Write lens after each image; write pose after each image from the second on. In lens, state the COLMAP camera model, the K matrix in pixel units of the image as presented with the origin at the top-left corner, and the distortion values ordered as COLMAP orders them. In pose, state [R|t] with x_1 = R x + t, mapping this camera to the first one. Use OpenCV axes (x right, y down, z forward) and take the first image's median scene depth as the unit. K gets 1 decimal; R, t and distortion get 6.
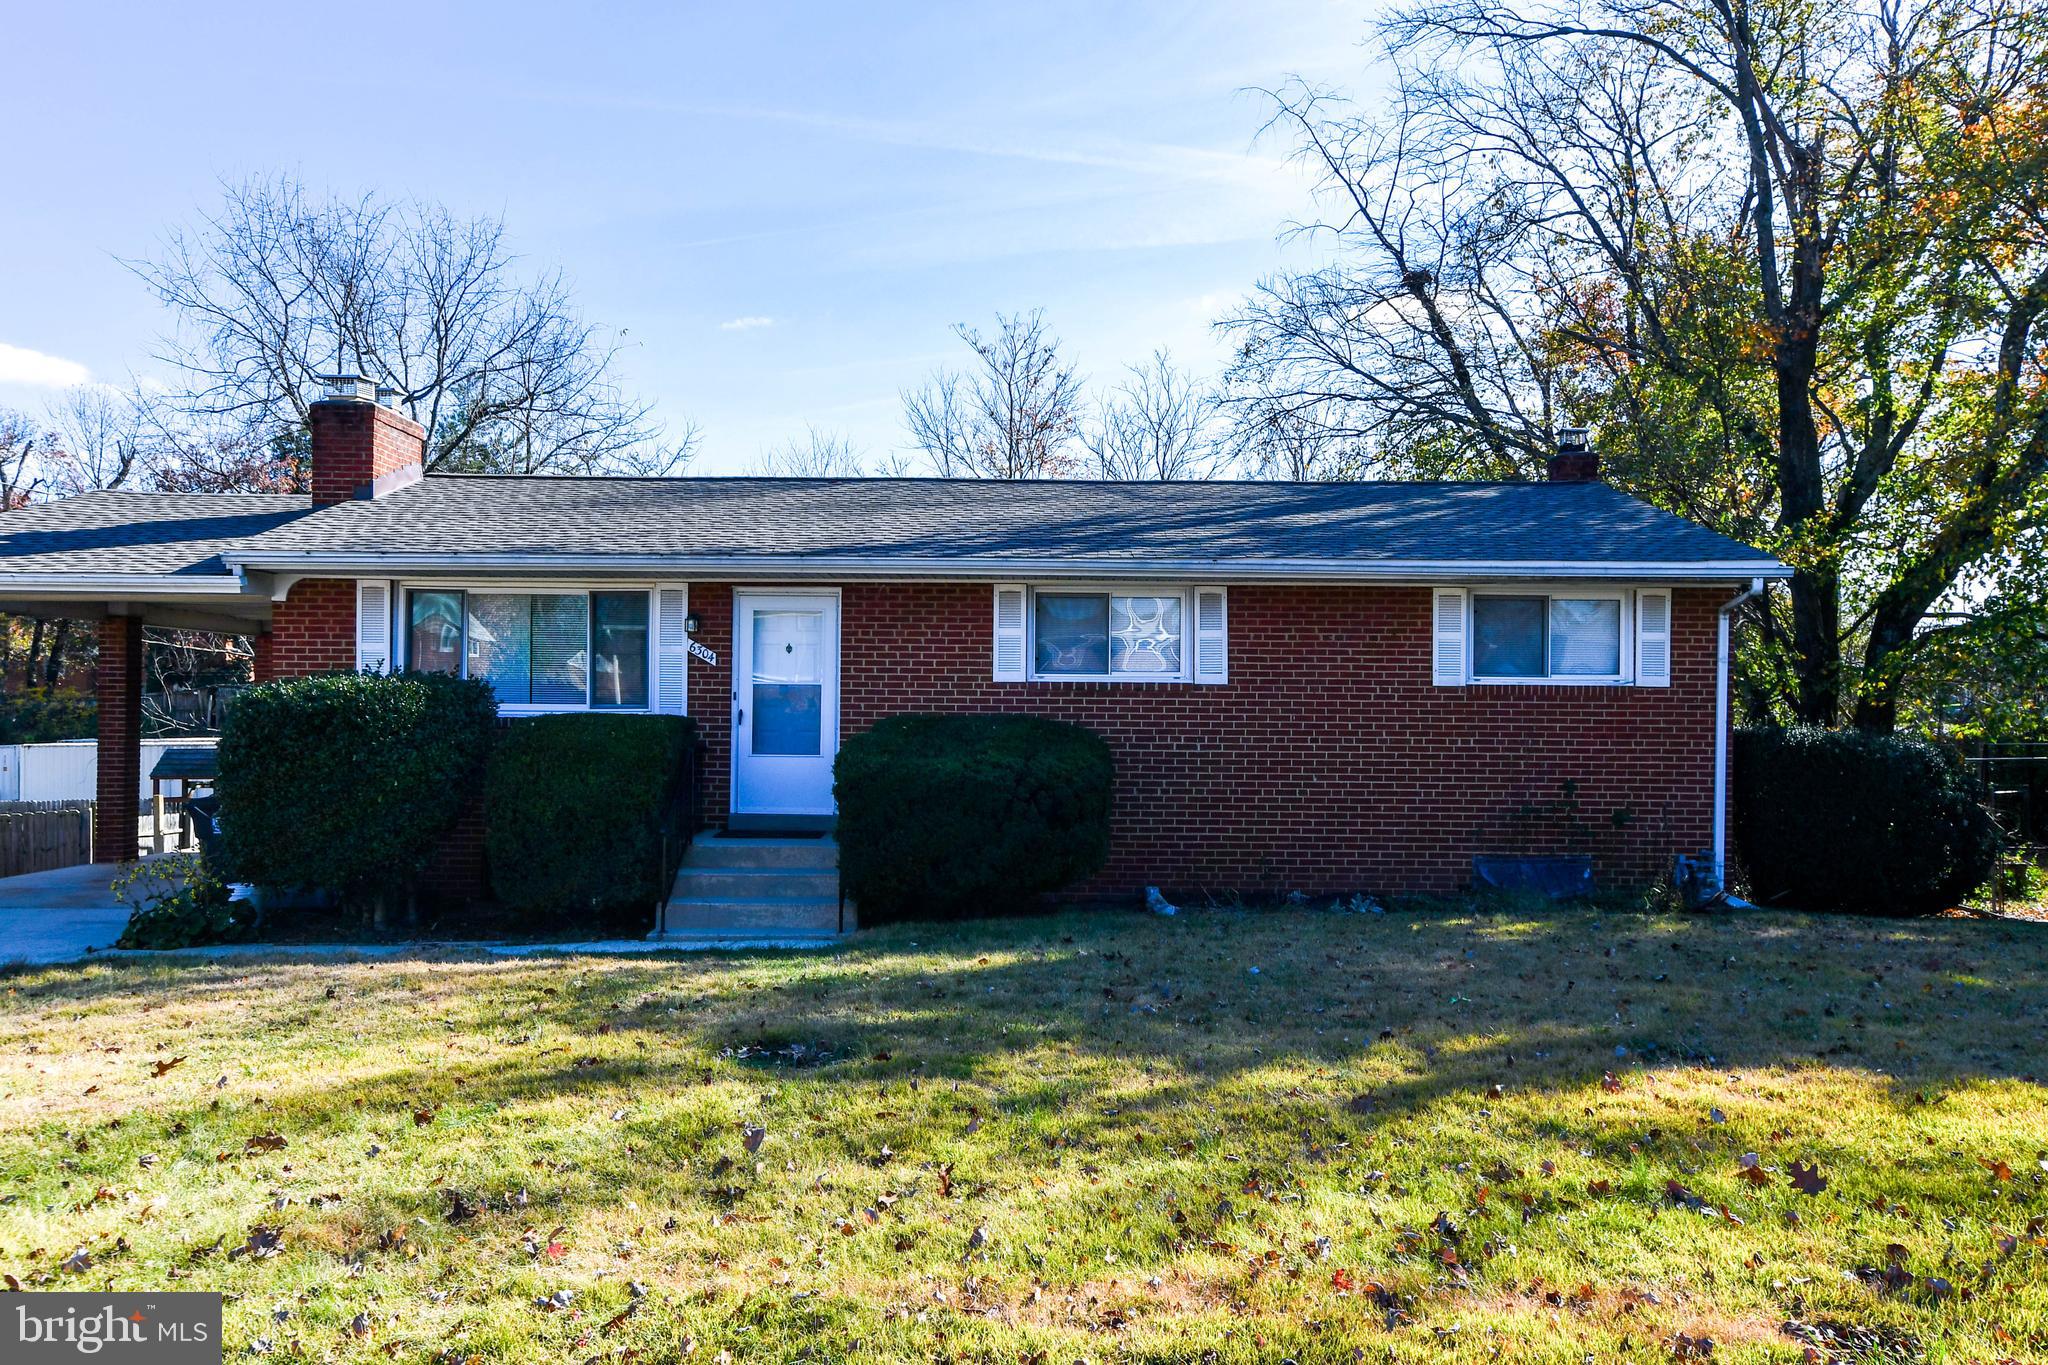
lens RADIAL K [[1733.6, 0, 1029.5], [0, 1733.6, 637.4], [0, 0, 1]] dist [0.033187, 0.004243]
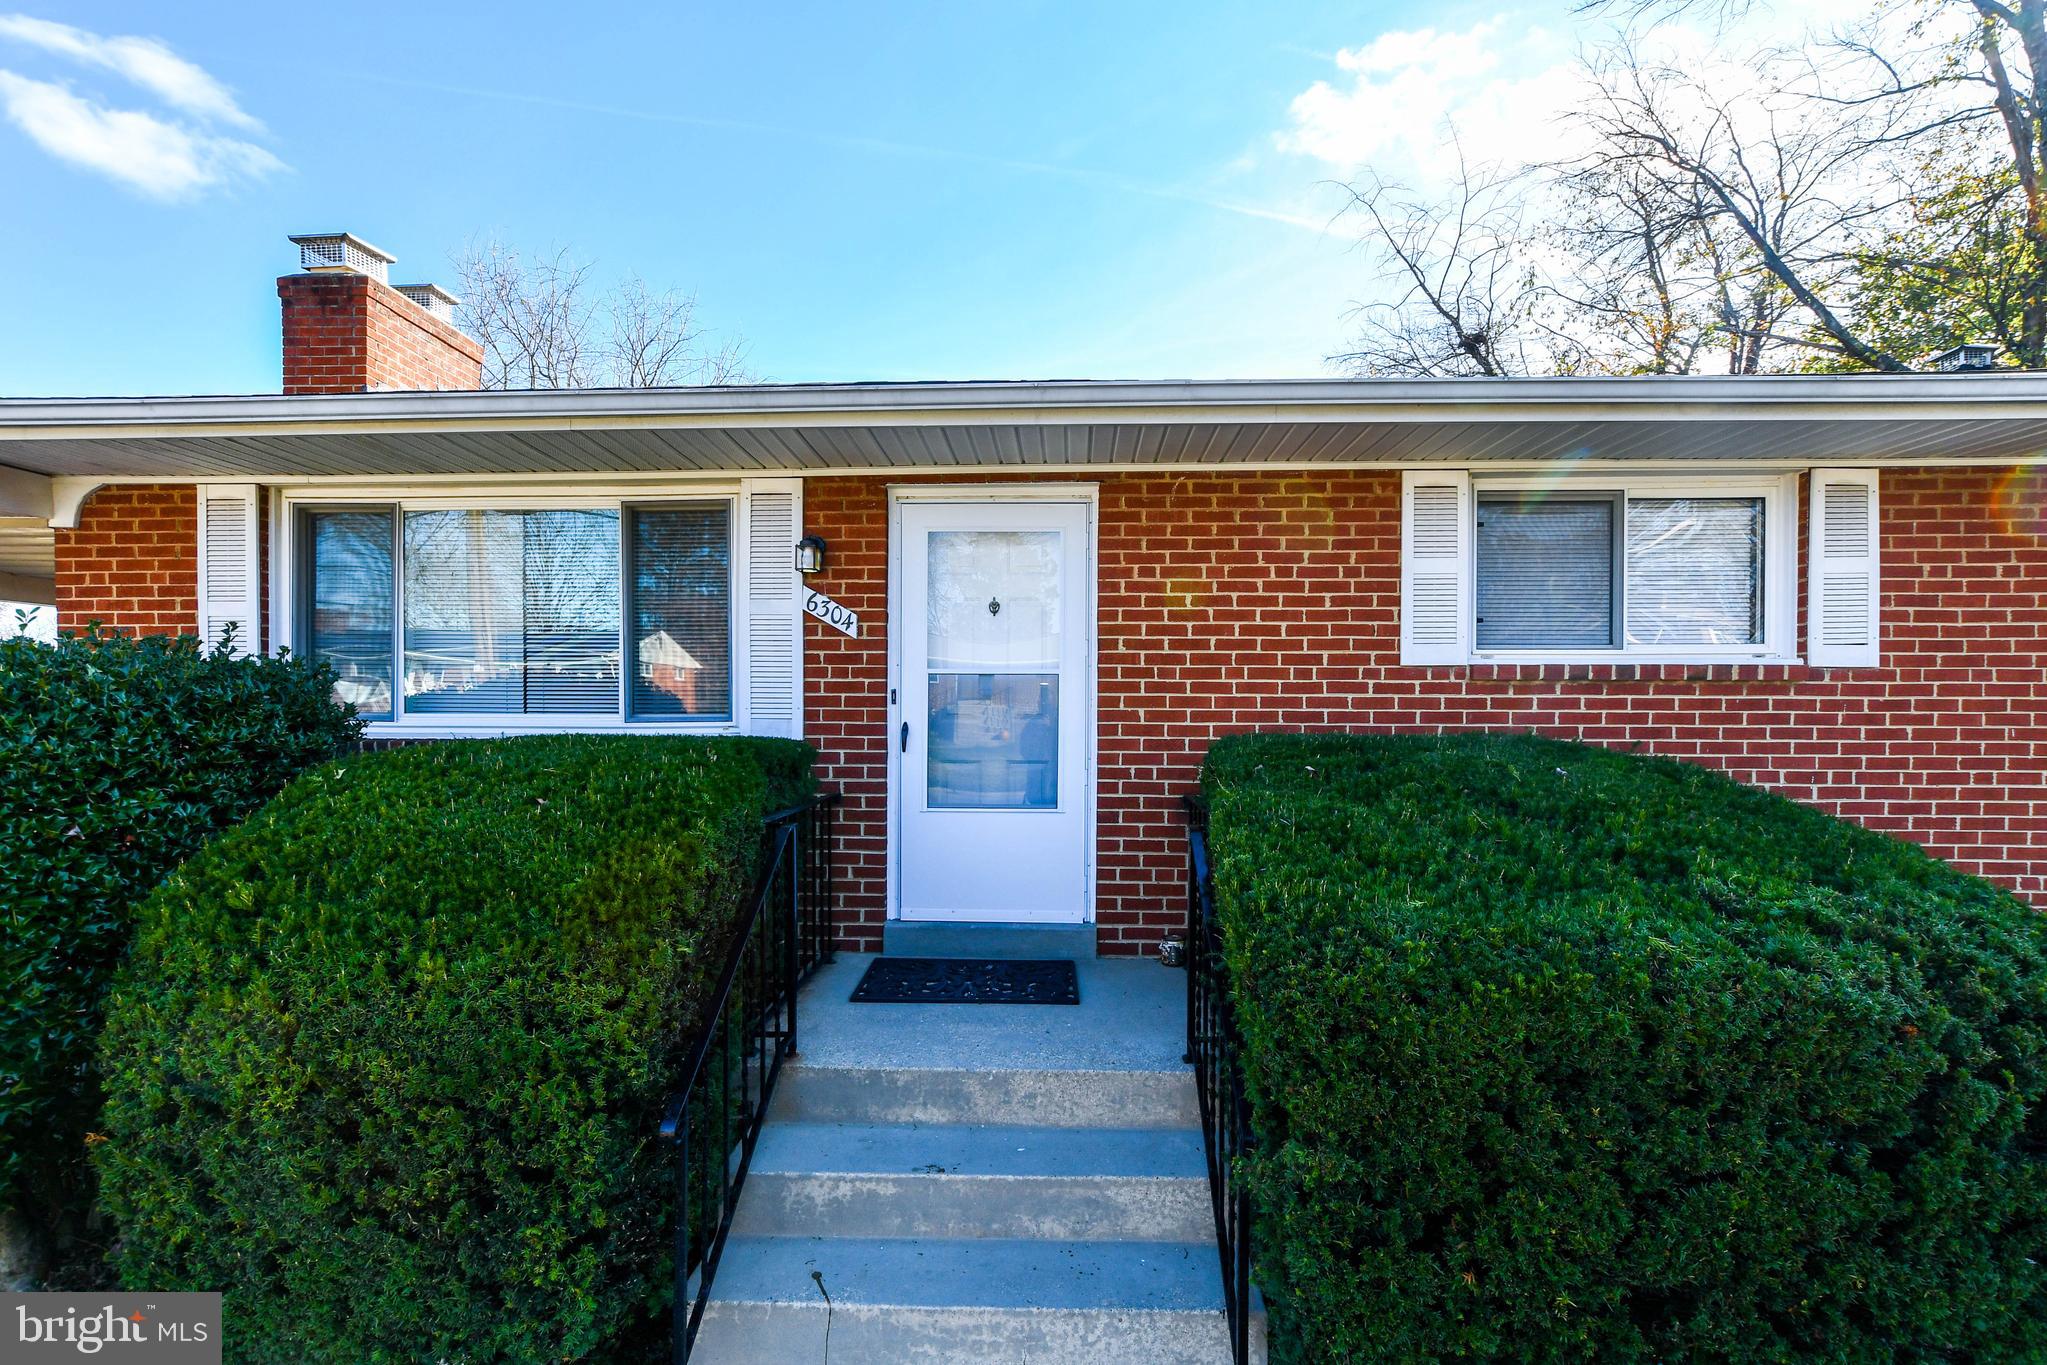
lens RADIAL K [[966.0, 0, 1008.4], [0, 966.0, 678.8], [0, 0, 1]] dist [-0.000944, -0.001324]
pose [[0.998856, -0.007473, -0.047230, -0.121735], [0.007878, 0.999934, 0.008400, 0.026170], [0.047164, -0.008763, 0.998849, 0.712044]]
